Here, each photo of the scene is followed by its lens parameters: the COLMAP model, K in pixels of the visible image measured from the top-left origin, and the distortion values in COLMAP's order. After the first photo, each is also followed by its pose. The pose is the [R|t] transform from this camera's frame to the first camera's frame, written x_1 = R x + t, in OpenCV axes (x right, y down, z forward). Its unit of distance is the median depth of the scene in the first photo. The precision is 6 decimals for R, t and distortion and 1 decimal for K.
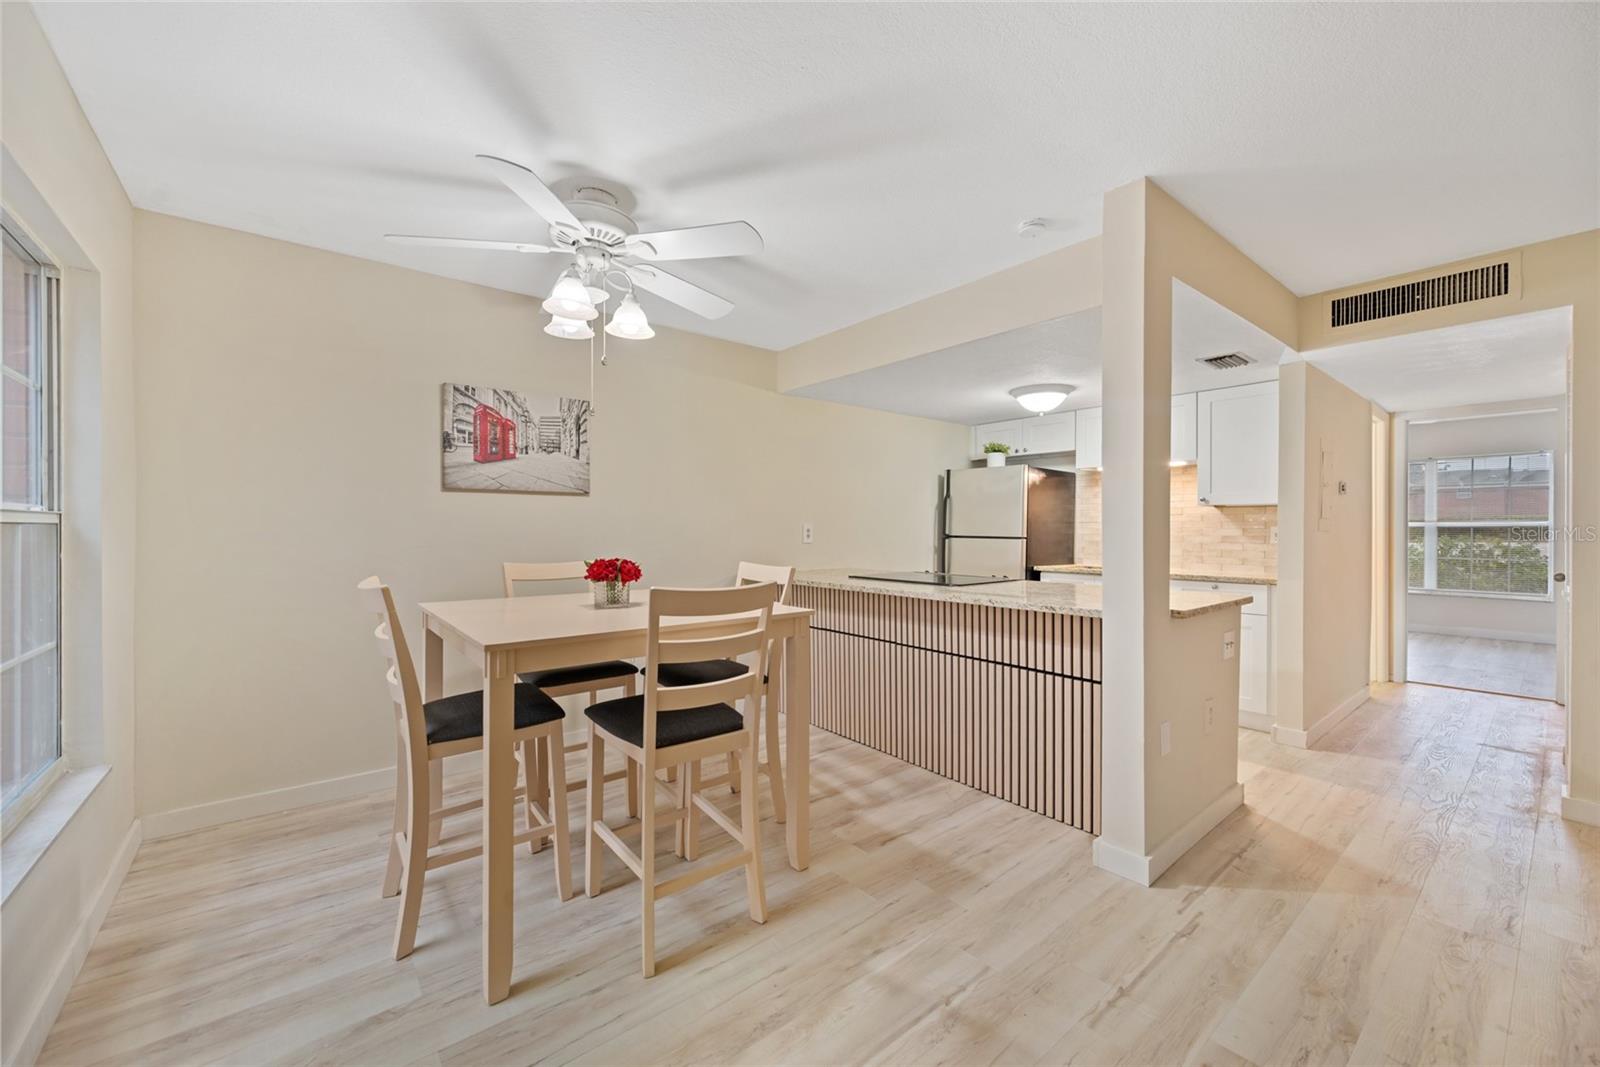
lens RADIAL K [[627.9, 0, 803.0], [0, 627.9, 530.2], [0, 0, 1]] dist [-0.001304, 0.000003]
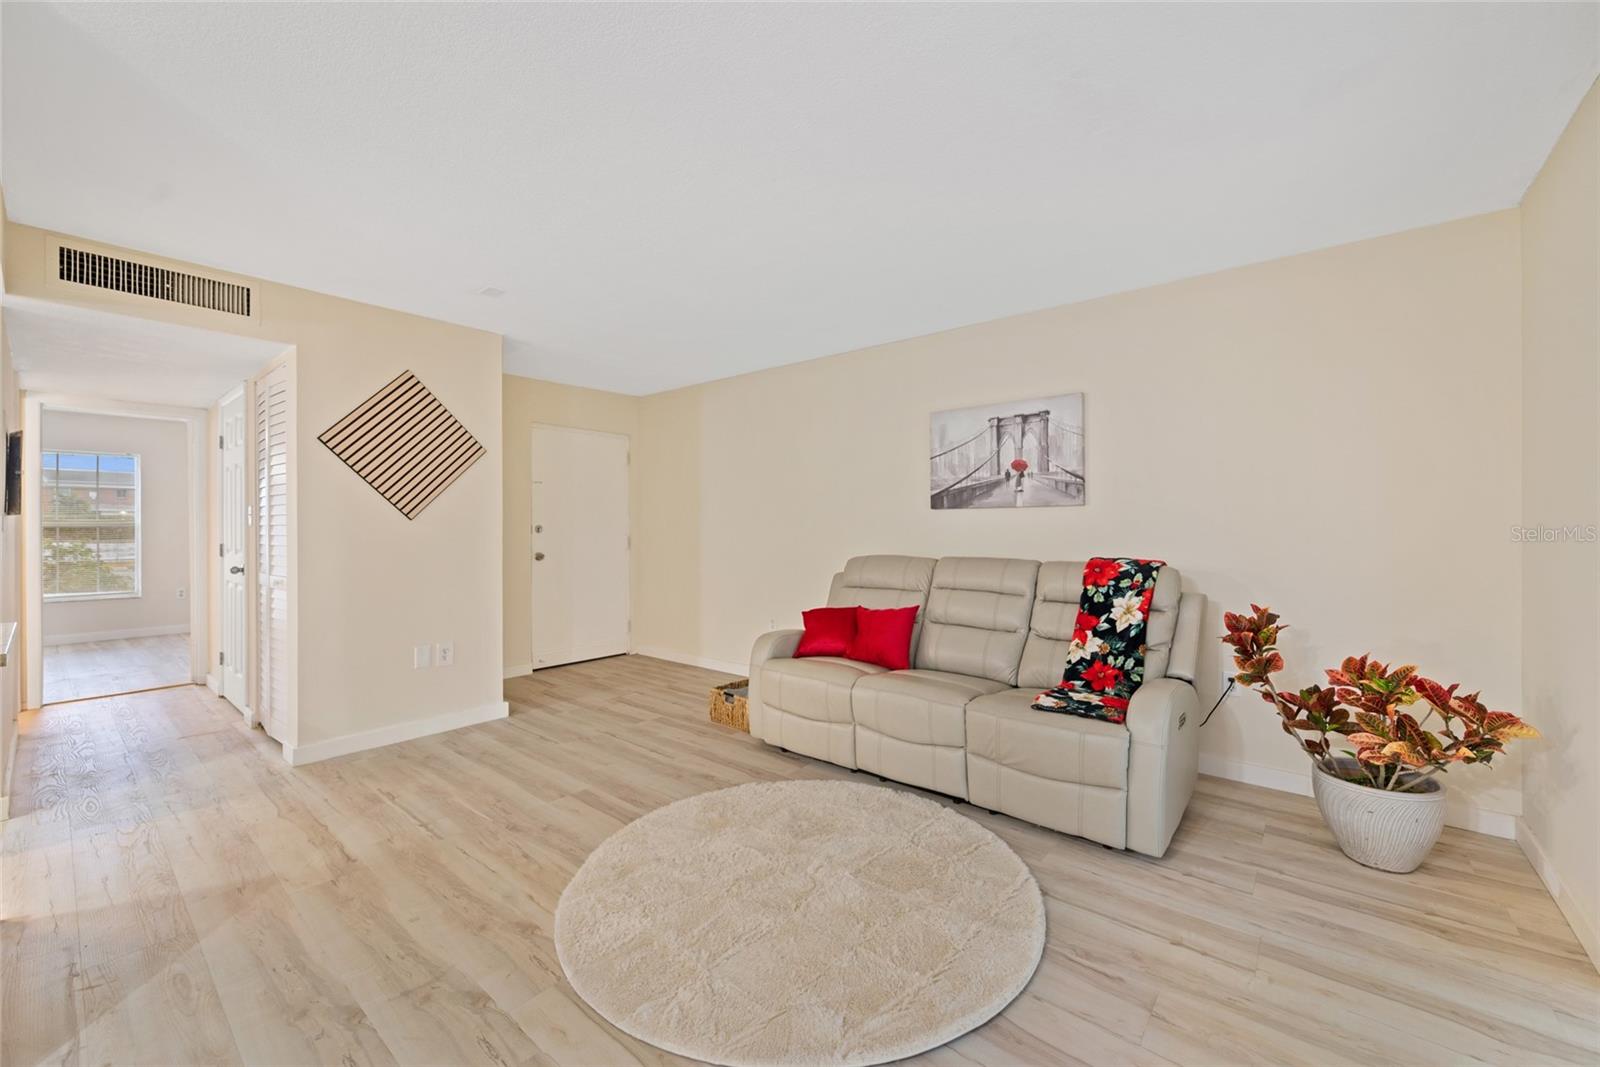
lens RADIAL K [[627.9, 0, 803.0], [0, 627.9, 530.2], [0, 0, 1]] dist [-0.001304, 0.000003]
pose [[-0.195813, -0.005098, 0.980628, -0.134297], [0.005207, 0.999967, 0.006238, -0.000299], [-0.980627, 0.006328, -0.195780, 0.219932]]
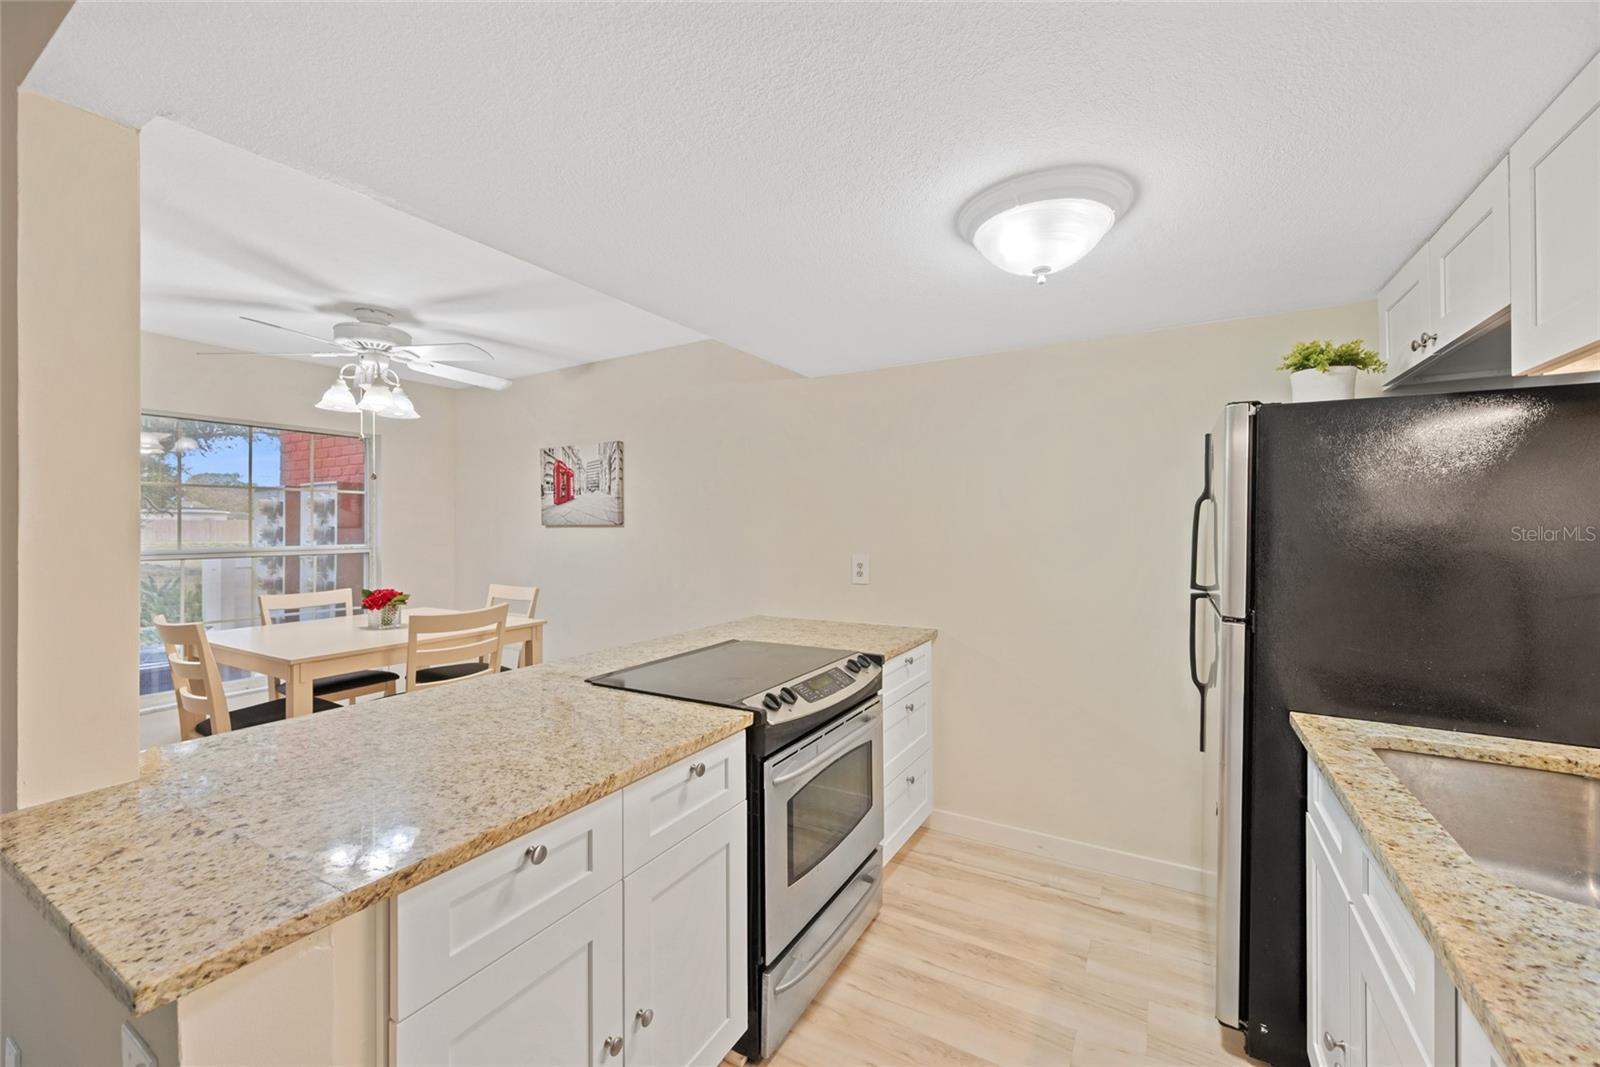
lens RADIAL K [[630.2, 0, 804.0], [0, 630.2, 524.3], [0, 0, 1]] dist [-0.001672, 0.000161]
pose [[0.360937, -0.005872, -0.932572, 0.870077], [0.002379, 0.999983, -0.005376, -0.056454], [0.932587, -0.000278, 0.360945, 0.973504]]
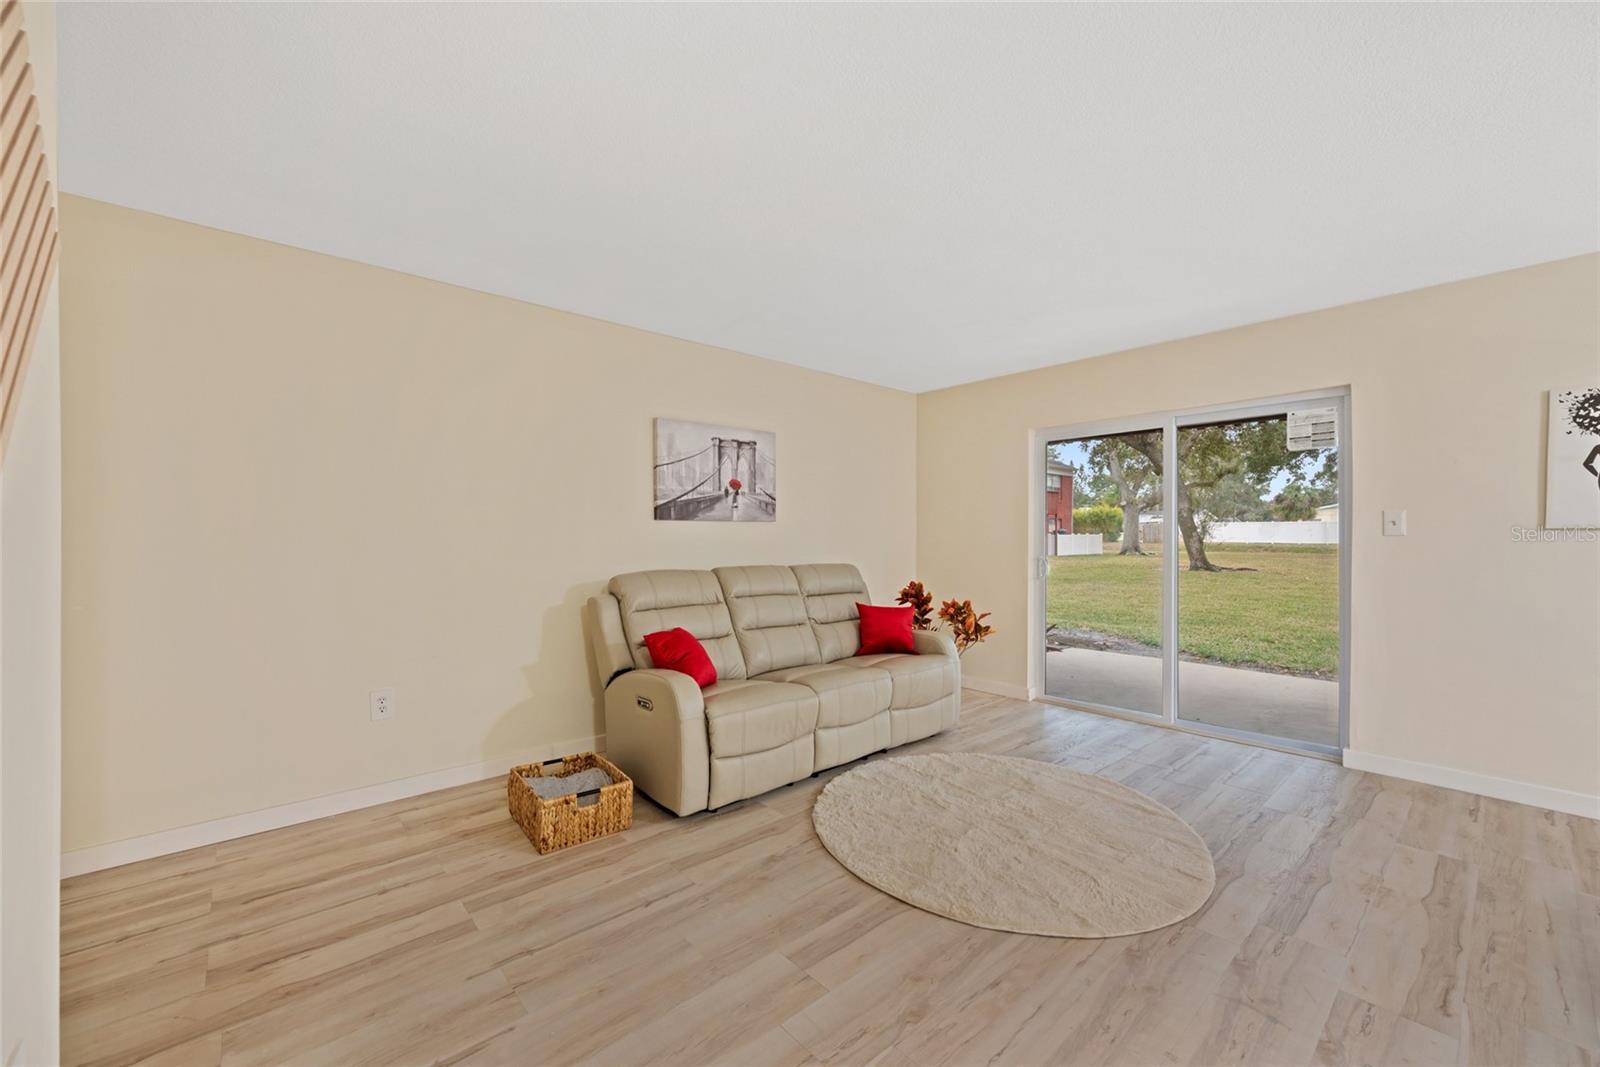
lens RADIAL K [[631.6, 0, 797.0], [0, 631.6, 546.8], [0, 0, 1]] dist [-0.000852, -0.000059]
pose [[-0.999304, 0.002584, -0.037203, 0.812566], [0.001877, 0.999818, 0.019009, -0.004589], [0.037245, 0.018926, -0.999127, 0.909711]]
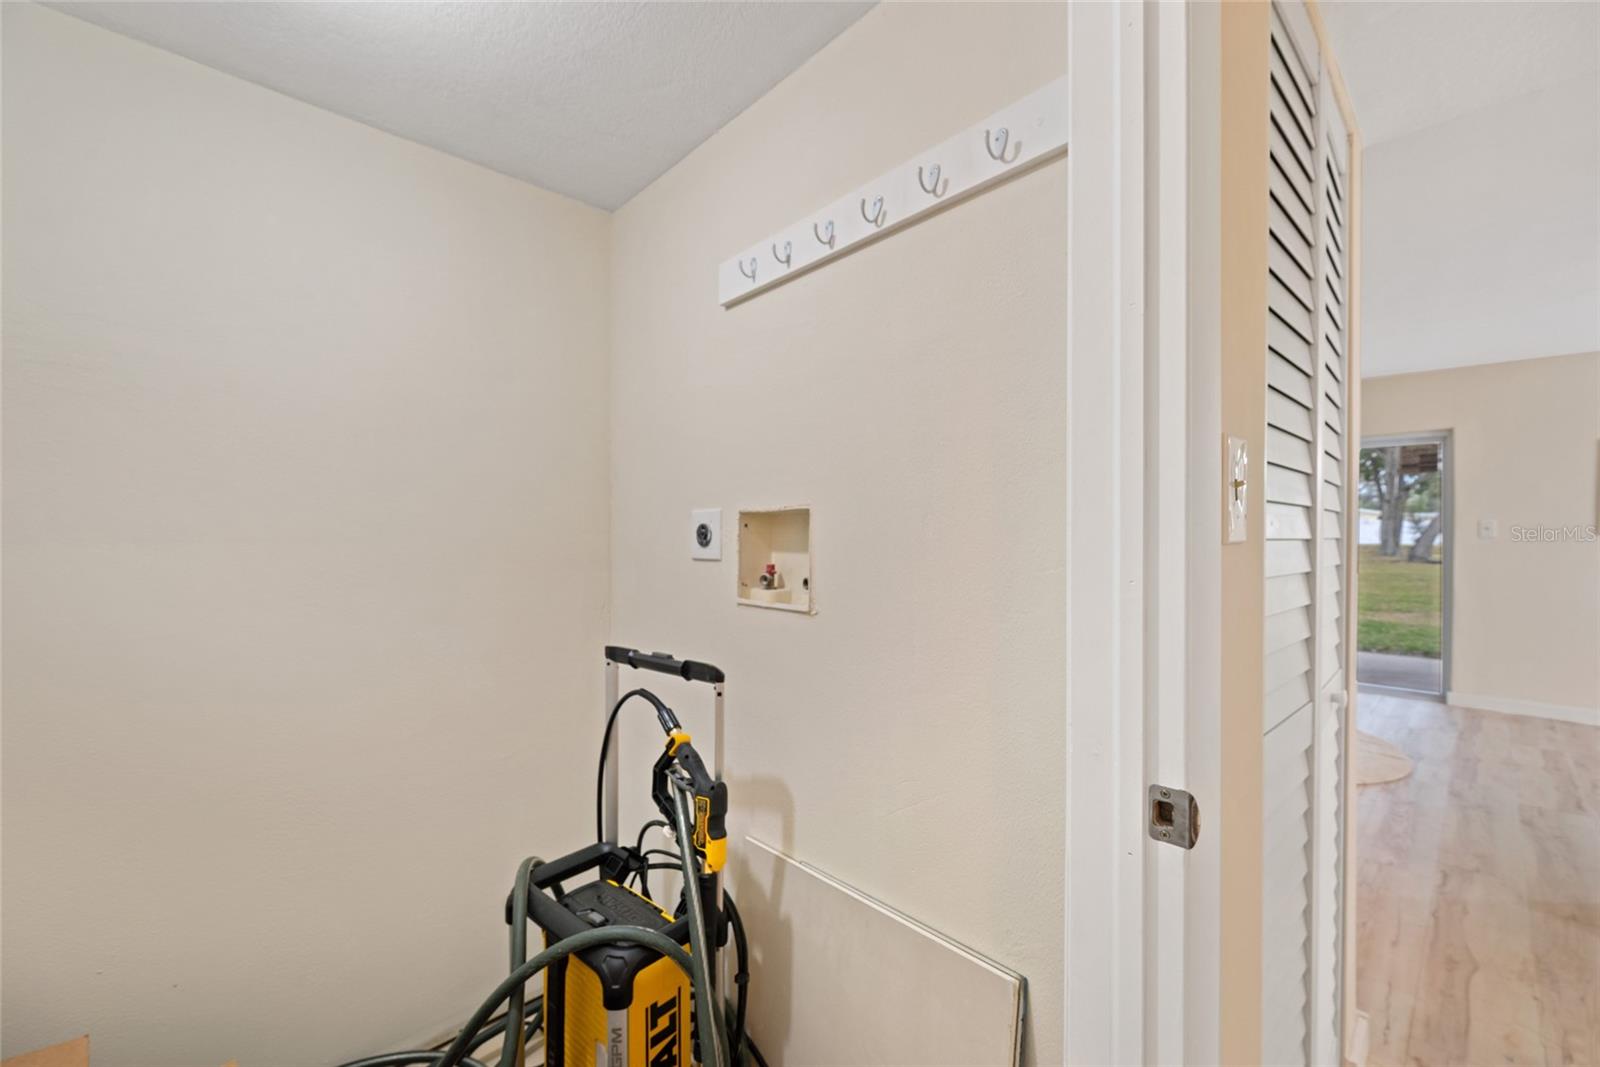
lens RADIAL K [[643.2, 0, 795.0], [0, 643.2, 542.9], [0, 0, 1]] dist [-0.000510, 0.000073]
pose [[-0.997763, 0.001339, -0.066844, 1.441703], [0.000400, 0.999901, 0.014063, -0.011049], [0.066856, 0.014005, -0.997664, 1.256639]]
